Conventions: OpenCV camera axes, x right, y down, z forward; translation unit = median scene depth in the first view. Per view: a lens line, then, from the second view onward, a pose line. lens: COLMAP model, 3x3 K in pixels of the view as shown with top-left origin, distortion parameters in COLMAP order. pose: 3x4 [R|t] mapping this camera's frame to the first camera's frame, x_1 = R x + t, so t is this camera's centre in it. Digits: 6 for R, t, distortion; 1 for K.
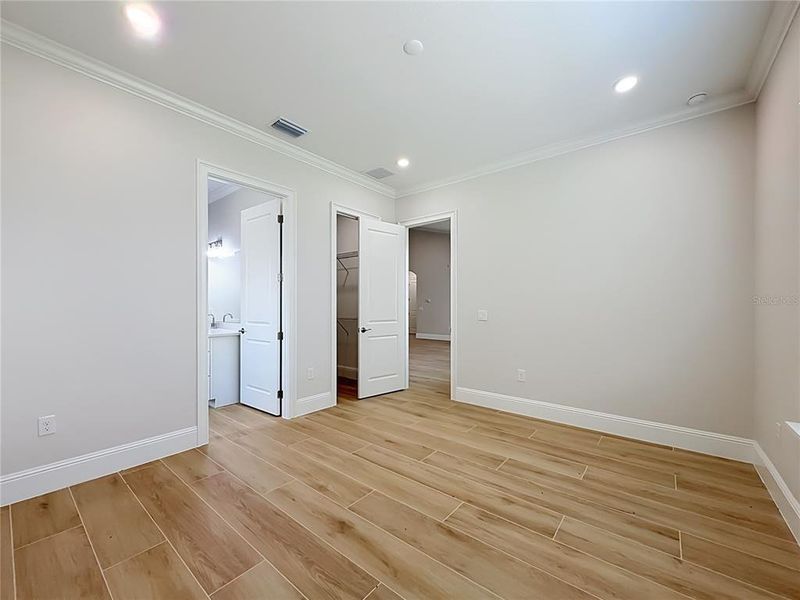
lens RADIAL K [[329.4, 0, 396.0], [0, 329.4, 299.4], [0, 0, 1]] dist [-0.000639, 0.000069]
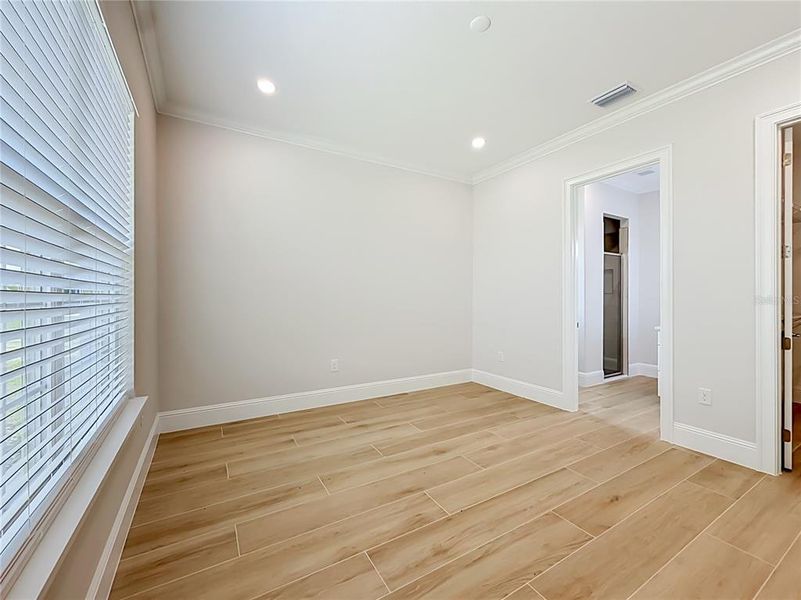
lens RADIAL K [[329.8, 0, 405.5], [0, 329.8, 298.7], [0, 0, 1]] dist [-0.000639, 0.000069]
pose [[-0.325471, 0.005691, -0.945535, 0.965365], [0.013278, 0.999911, 0.001448, 0.019612], [0.945459, -0.012084, -0.325517, 1.047541]]
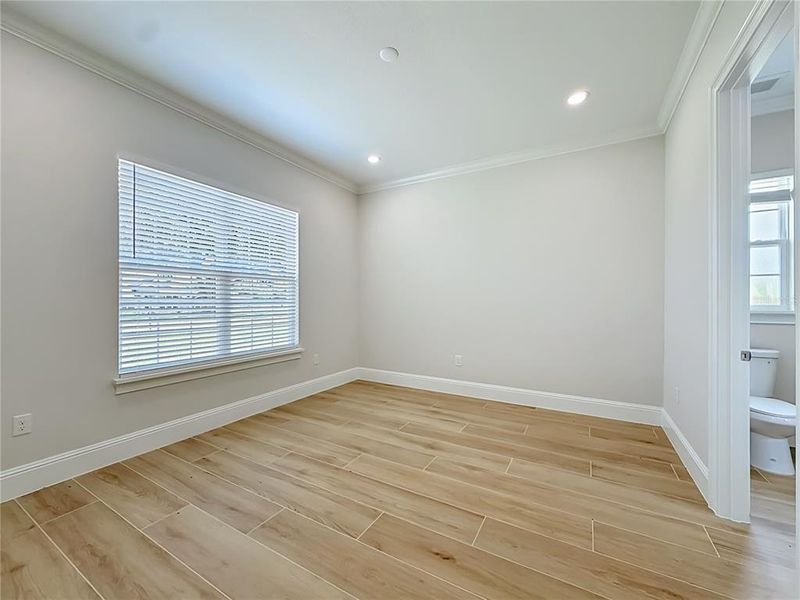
lens RADIAL K [[329.4, 0, 406.2], [0, 329.4, 300.9], [0, 0, 1]] dist [-0.000639, 0.000069]
pose [[-0.983044, -0.001969, -0.183358, 0.176237], [0.000476, 0.999912, -0.013289, 0.037691], [0.183368, -0.013151, -0.982956, 1.932542]]
